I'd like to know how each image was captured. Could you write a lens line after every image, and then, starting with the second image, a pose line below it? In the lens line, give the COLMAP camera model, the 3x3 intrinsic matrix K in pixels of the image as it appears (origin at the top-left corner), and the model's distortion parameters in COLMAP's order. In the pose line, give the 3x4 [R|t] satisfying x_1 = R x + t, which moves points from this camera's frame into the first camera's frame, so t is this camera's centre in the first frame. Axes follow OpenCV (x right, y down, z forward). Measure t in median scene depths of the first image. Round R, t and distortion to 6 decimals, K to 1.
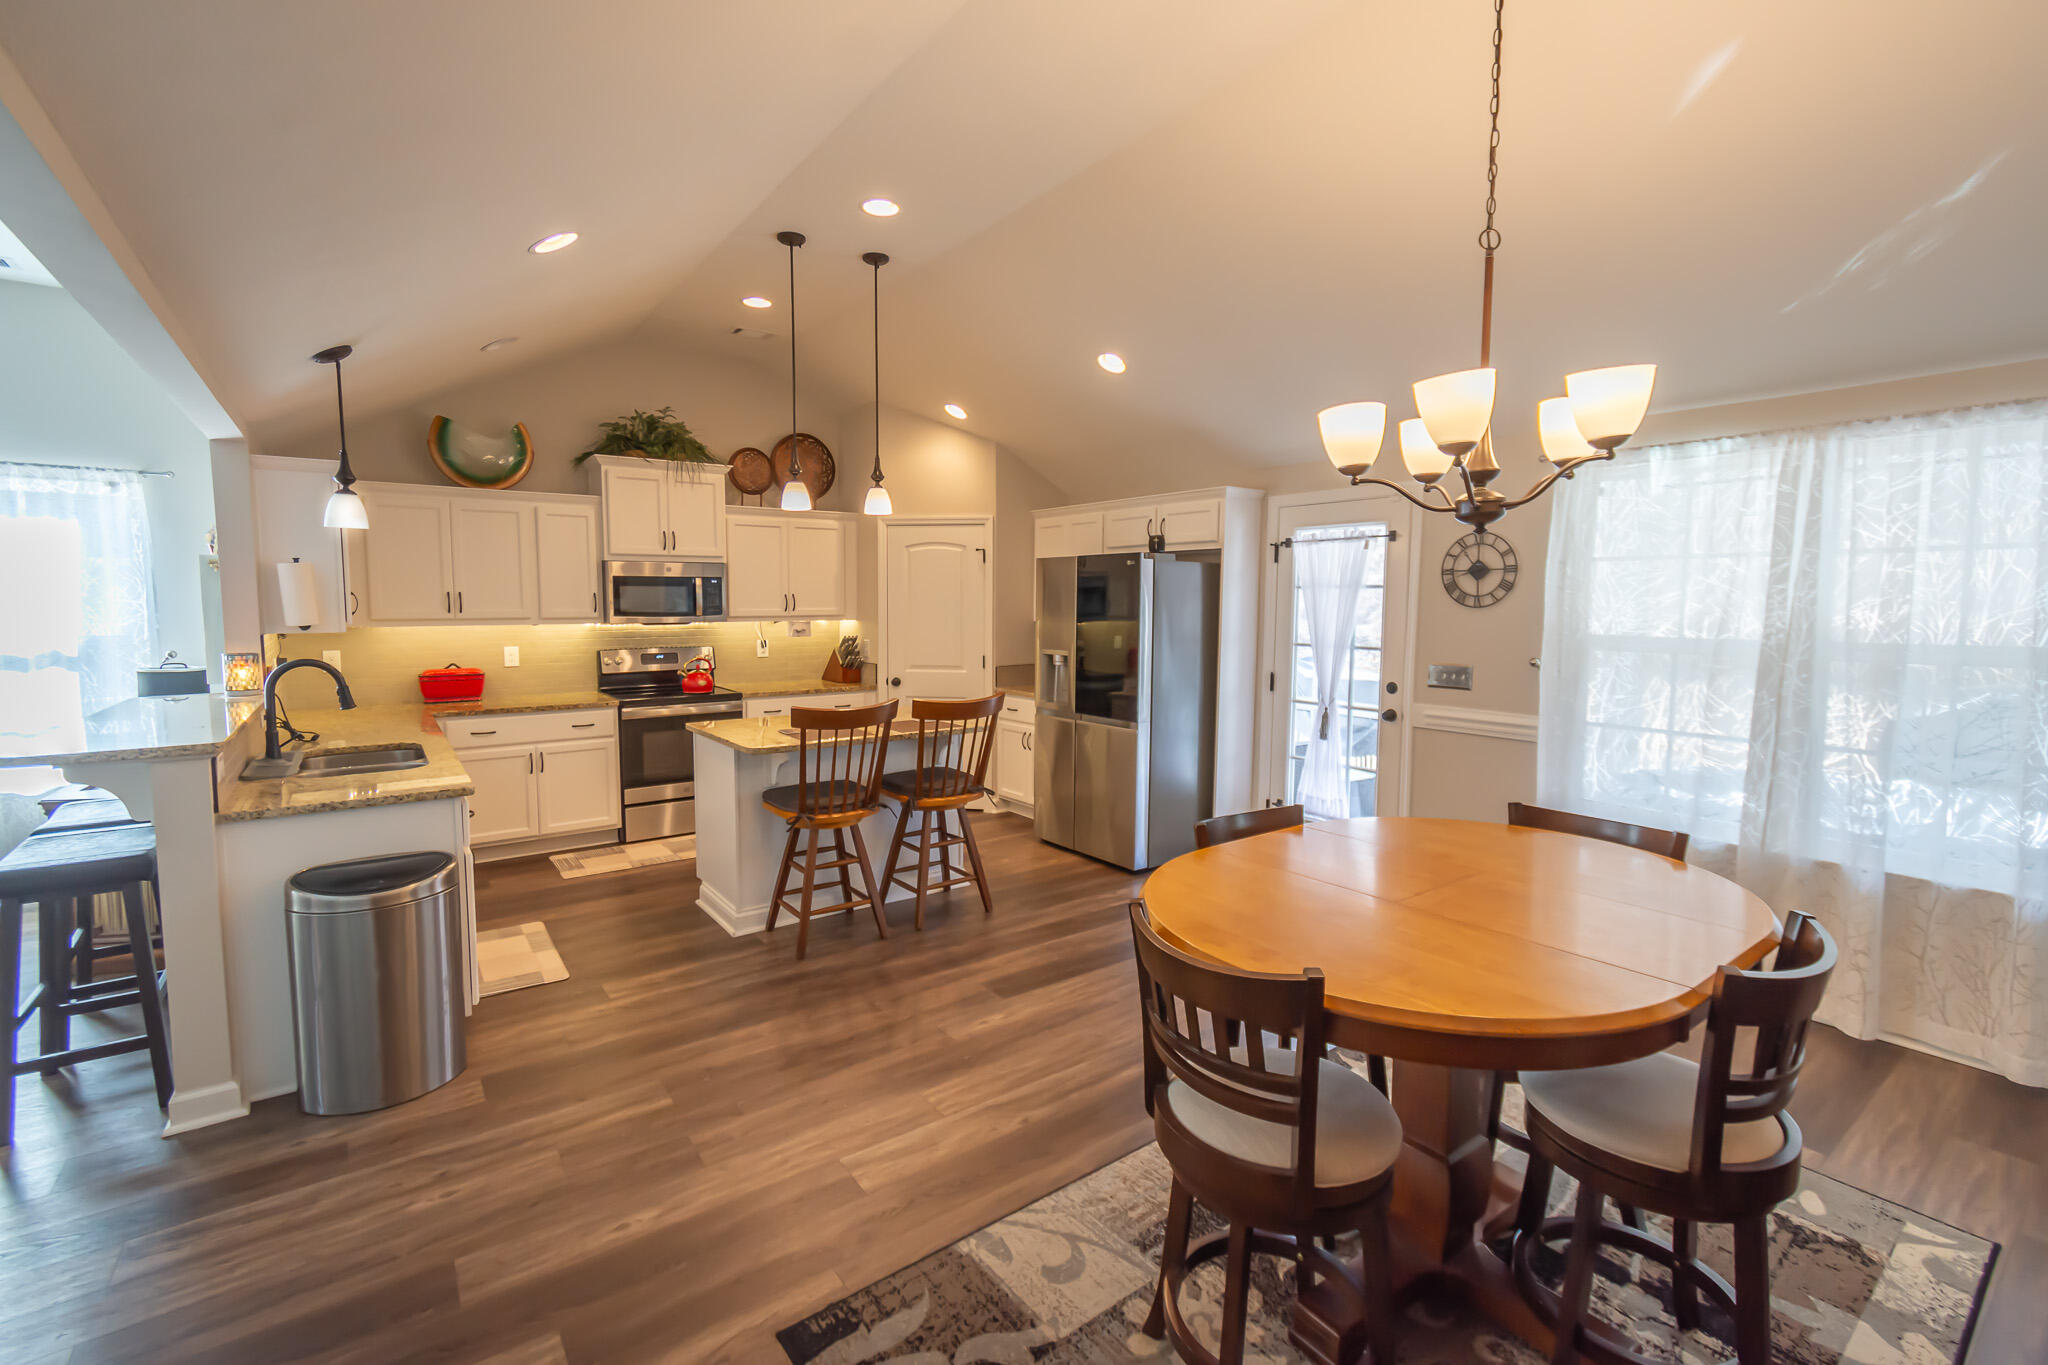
lens RADIAL K [[897.2, 0, 1025.2], [0, 897.2, 667.4], [0, 0, 1]] dist [0.002107, -0.000585]
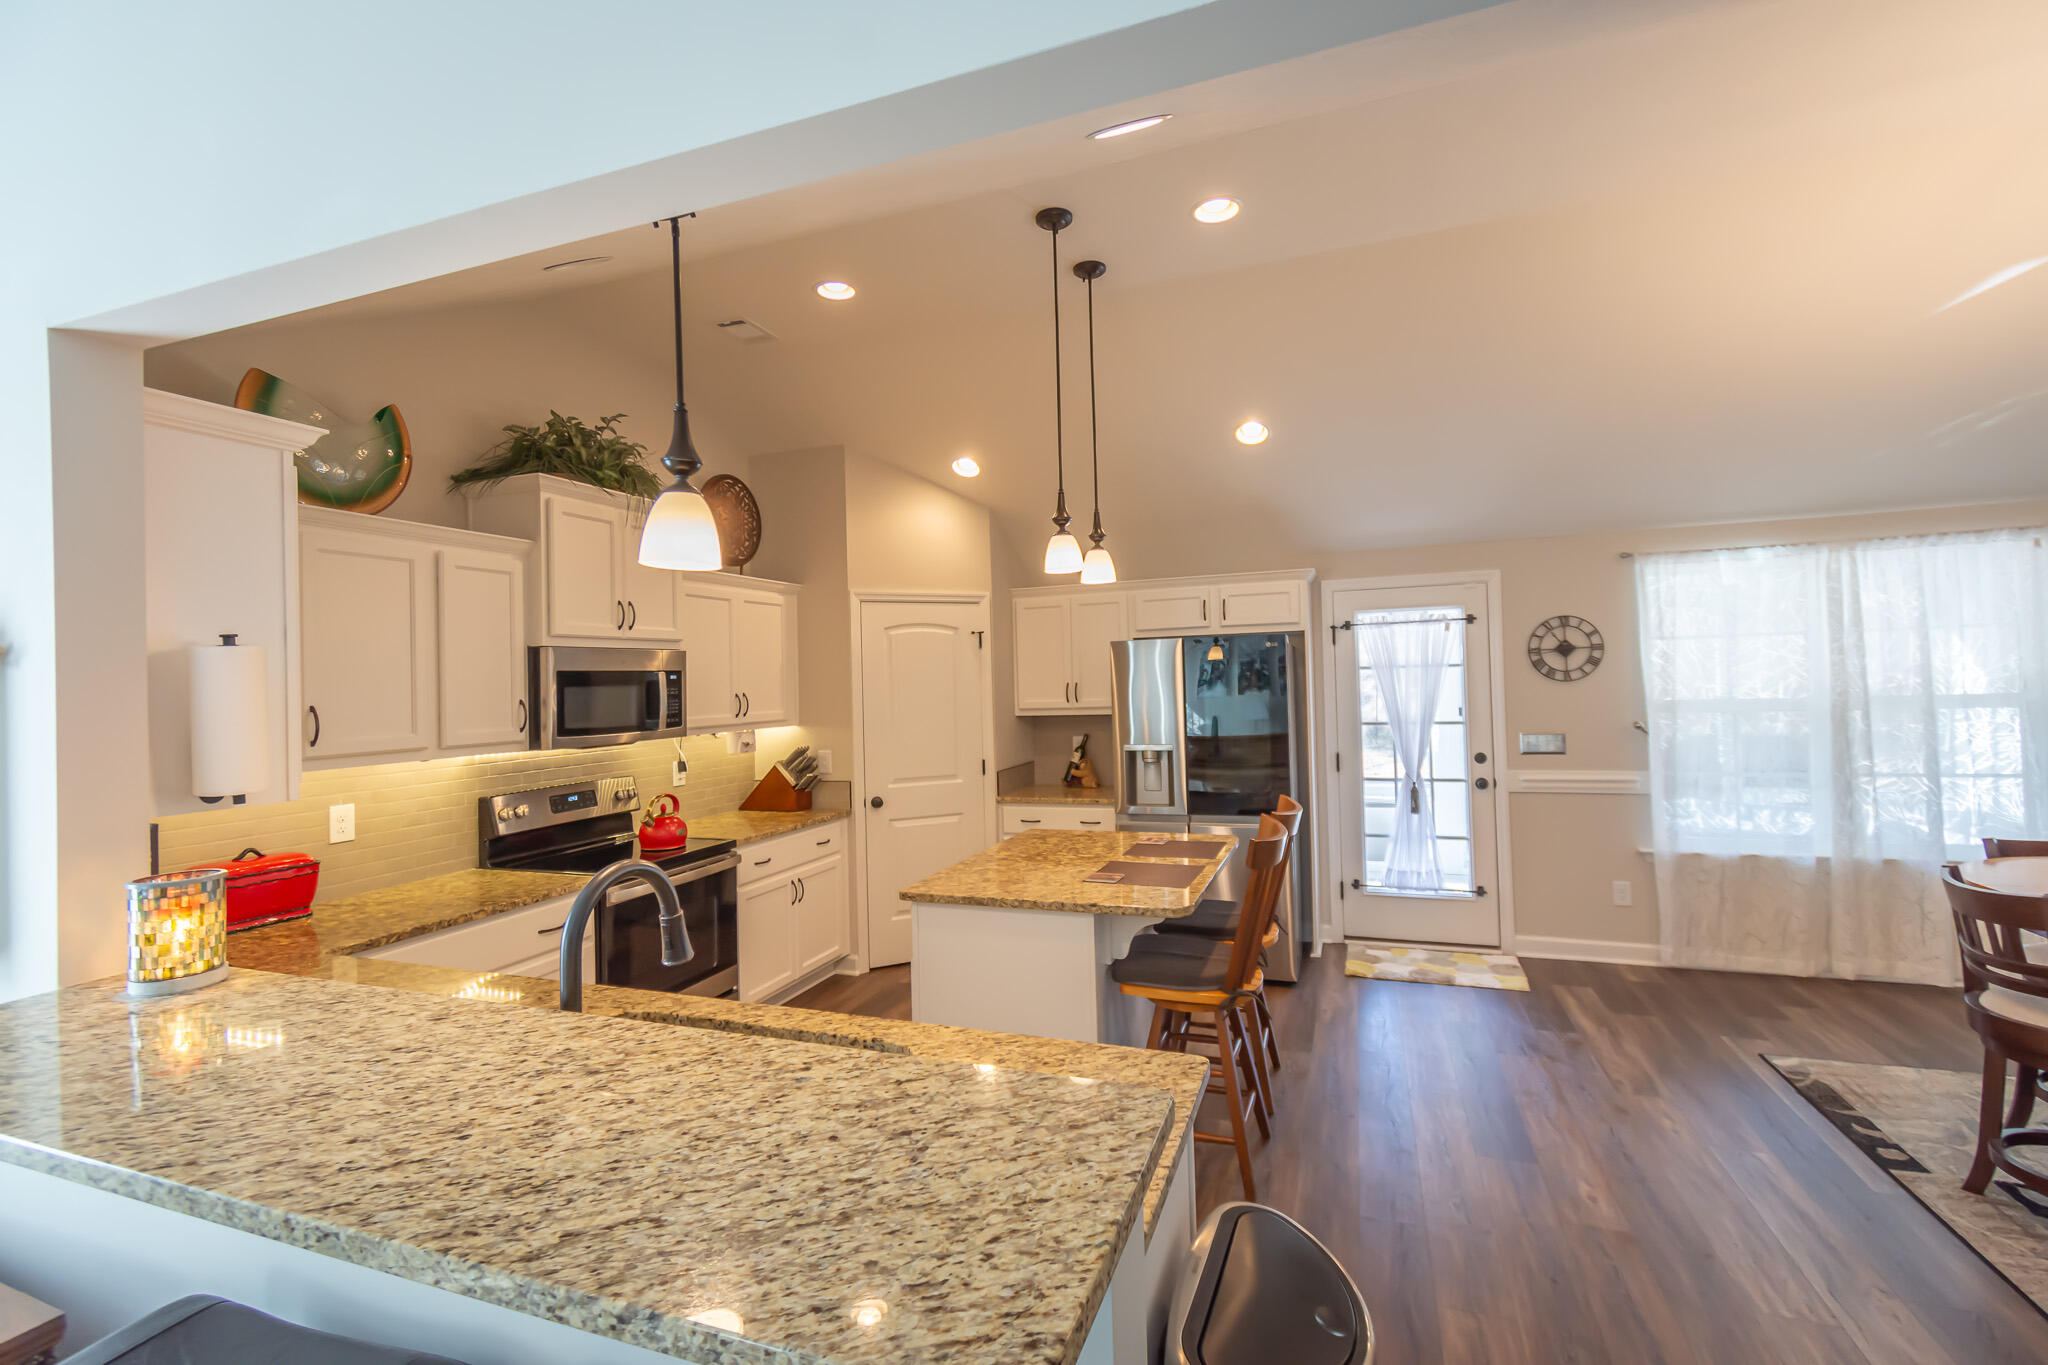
lens RADIAL K [[897.2, 0, 1025.2], [0, 897.2, 667.4], [0, 0, 1]] dist [0.002107, -0.000585]
pose [[0.835281, -0.017101, 0.549557, -0.632994], [0.072929, 0.994131, -0.079911, -0.038863], [-0.544965, 0.106827, 0.831626, 0.383802]]
